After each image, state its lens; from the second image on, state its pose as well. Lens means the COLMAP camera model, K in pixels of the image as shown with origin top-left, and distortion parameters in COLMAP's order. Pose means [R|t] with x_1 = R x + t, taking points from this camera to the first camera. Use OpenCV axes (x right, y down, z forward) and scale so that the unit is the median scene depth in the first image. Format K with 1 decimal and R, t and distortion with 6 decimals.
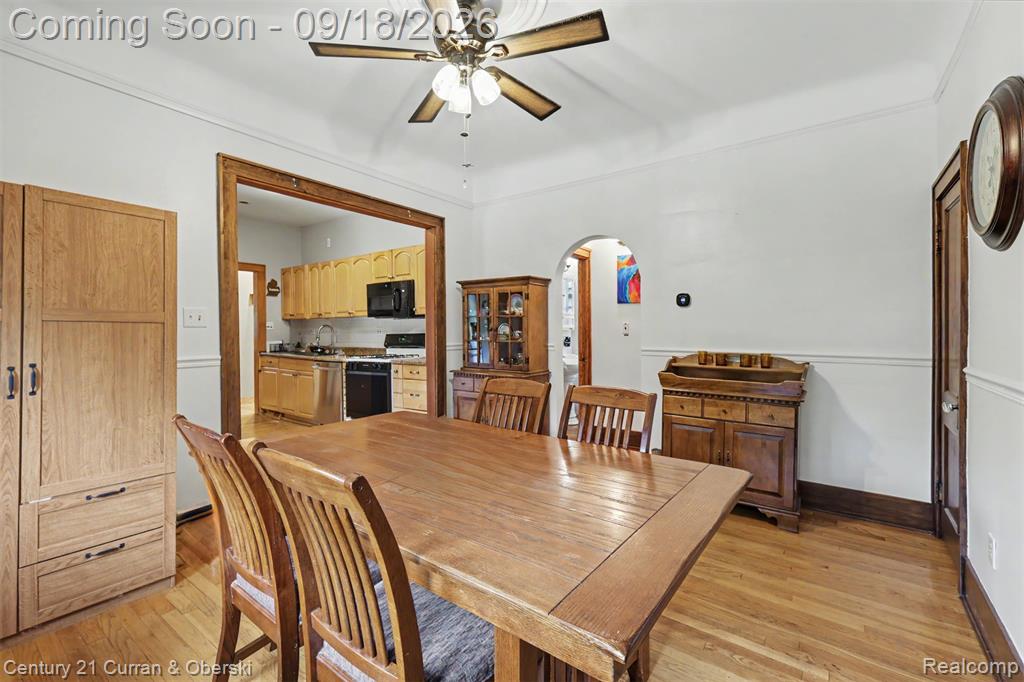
lens RADIAL K [[450.7, 0, 507.6], [0, 450.7, 333.8], [0, 0, 1]] dist [0.000506, -0.000104]
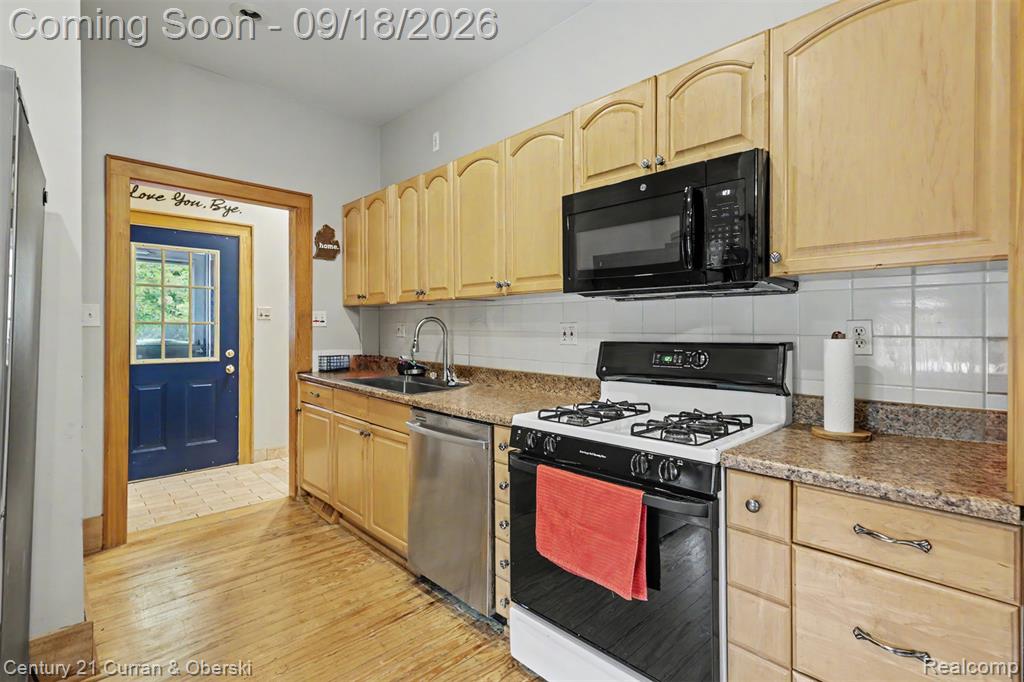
lens RADIAL K [[486.4, 0, 504.7], [0, 486.4, 325.6], [0, 0, 1]] dist [0.000494, -0.000065]
pose [[0.985302, 0.003995, -0.170776, -0.245072], [-0.005741, 0.999936, -0.009734, -0.006681], [0.170726, 0.010571, 0.985262, 0.527538]]
